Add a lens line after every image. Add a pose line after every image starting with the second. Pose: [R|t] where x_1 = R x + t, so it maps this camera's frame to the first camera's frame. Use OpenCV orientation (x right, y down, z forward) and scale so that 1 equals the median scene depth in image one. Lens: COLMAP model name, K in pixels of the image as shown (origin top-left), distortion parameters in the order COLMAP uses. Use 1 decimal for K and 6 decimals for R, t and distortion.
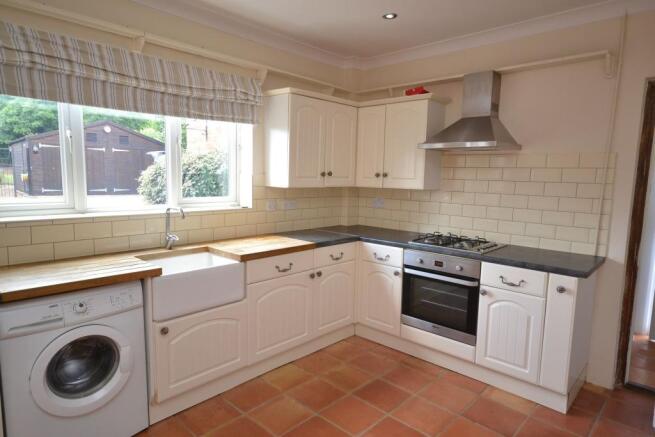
lens RADIAL K [[403.2, 0, 327.5], [0, 403.2, 218.5], [0, 0, 1]] dist [0.045607, -0.000163]
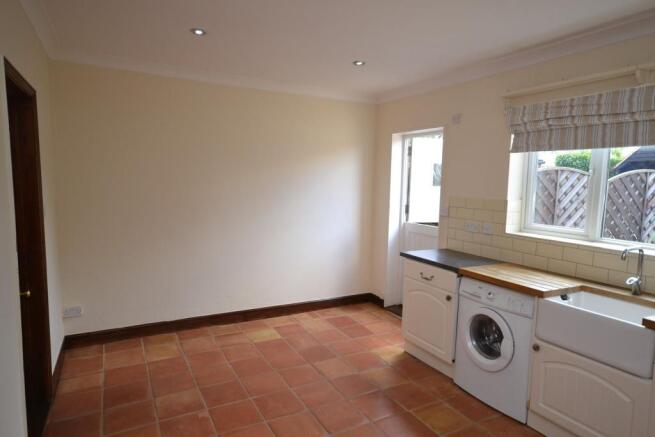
lens RADIAL K [[365.2, 0, 327.5], [0, 365.2, 218.5], [0, 0, 1]] dist [-0.002035, -0.000430]
pose [[-0.285997, 0.046811, -0.957086, 0.622632], [-0.153572, 0.983656, 0.094001, -0.064210], [0.945844, 0.173866, -0.274134, 0.624299]]
